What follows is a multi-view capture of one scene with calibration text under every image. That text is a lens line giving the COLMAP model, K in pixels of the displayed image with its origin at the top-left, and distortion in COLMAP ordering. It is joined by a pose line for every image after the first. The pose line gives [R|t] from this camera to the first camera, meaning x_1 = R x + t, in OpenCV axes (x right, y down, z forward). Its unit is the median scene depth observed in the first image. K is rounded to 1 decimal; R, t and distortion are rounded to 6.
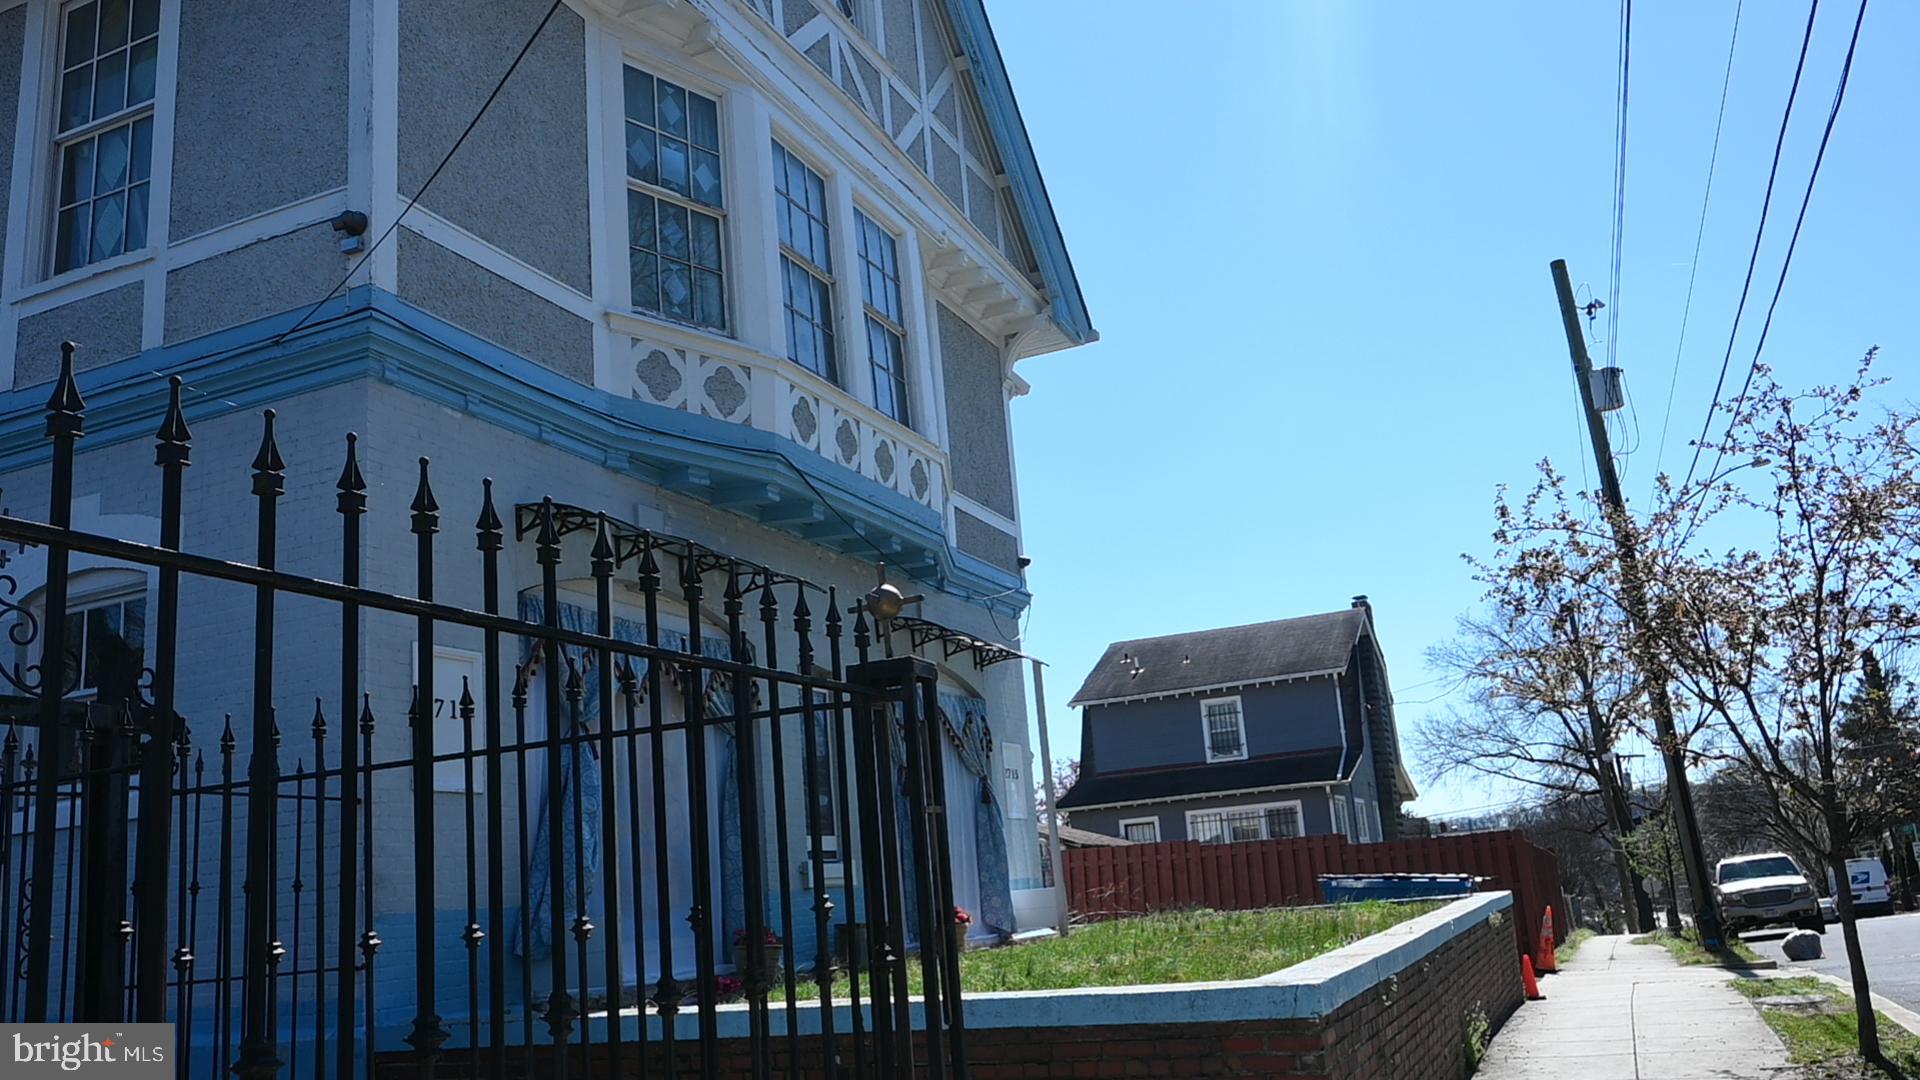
lens RADIAL K [[1487.0, 0, 960.0], [0, 1487.0, 540.0], [0, 0, 1]] dist [-0.003512, 0.000378]
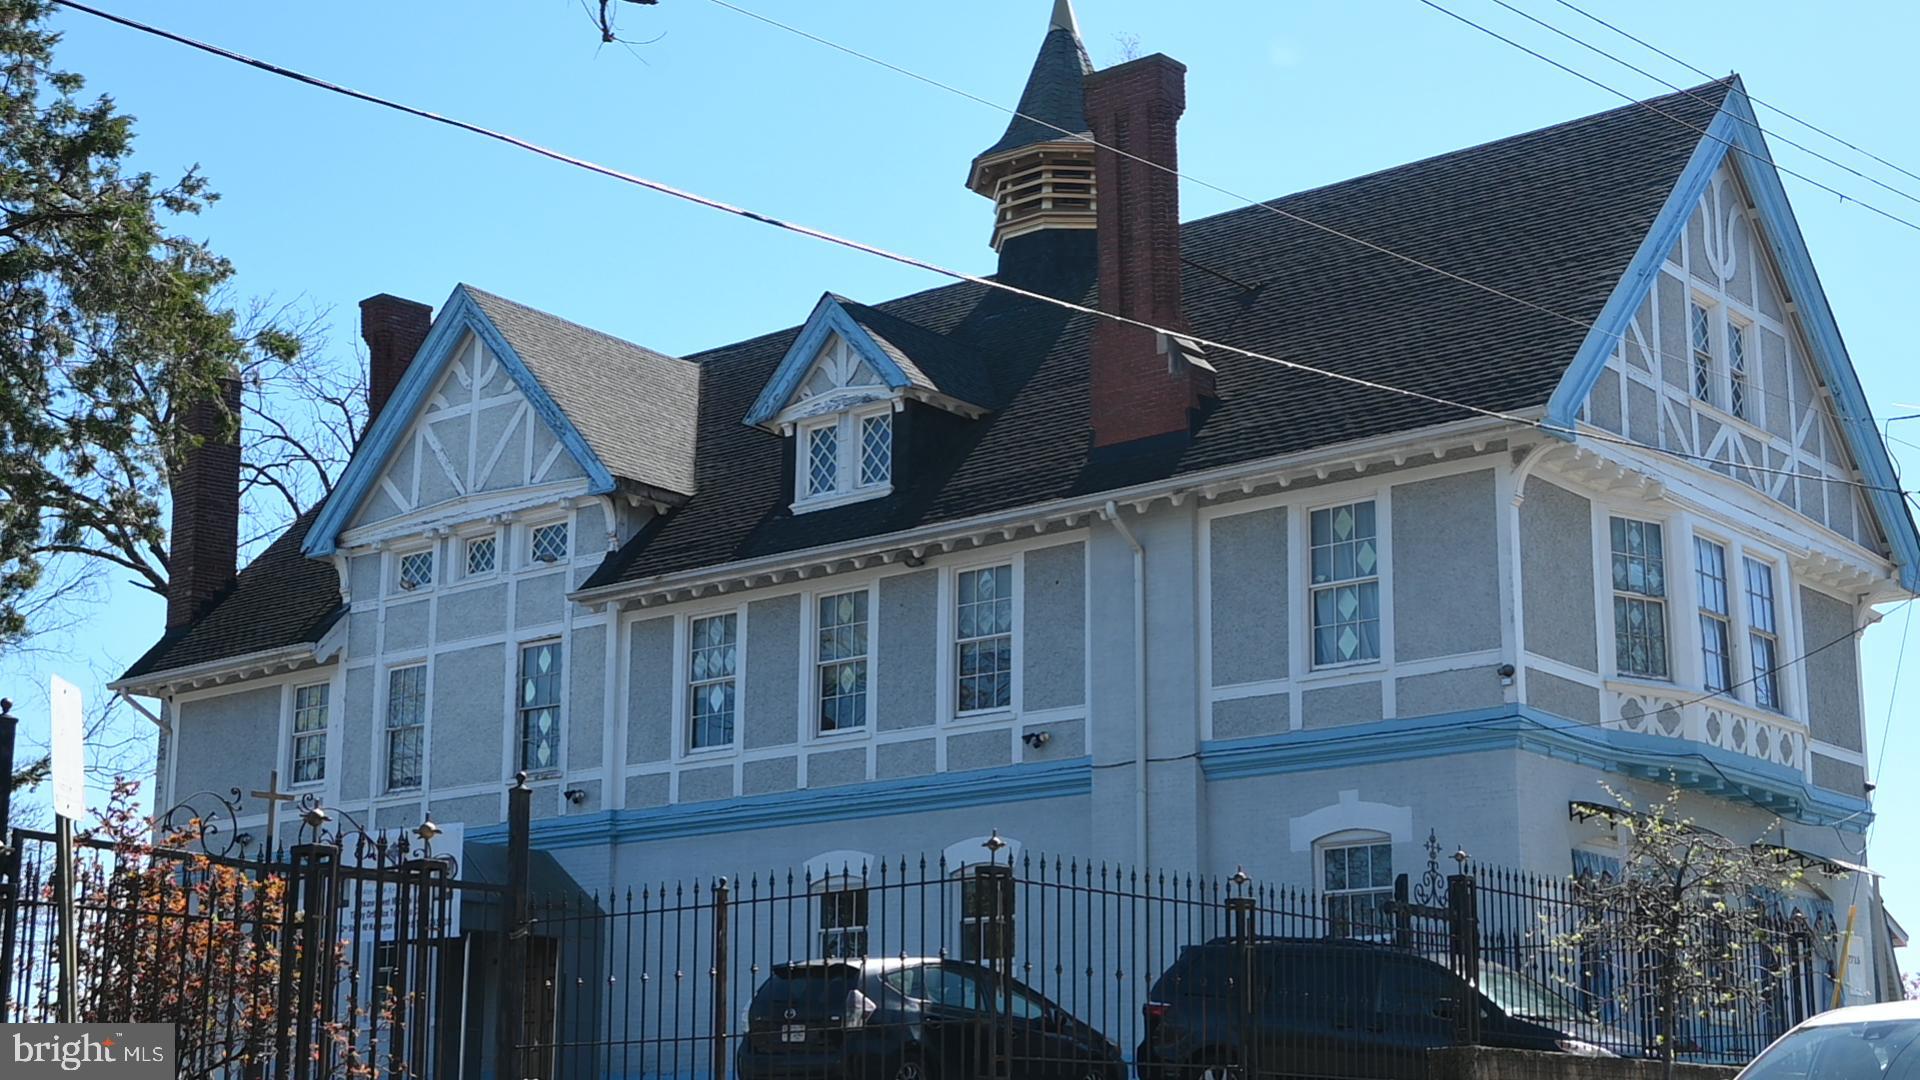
lens RADIAL K [[2699.1, 0, 960.0], [0, 2699.1, 540.0], [0, 0, 1]] dist [0.013197, -0.036685]
pose [[0.954233, 0.021110, -0.298318, -0.017148], [-0.016468, 0.999701, 0.018065, -0.312820], [0.298610, -0.012325, 0.954296, -1.927971]]
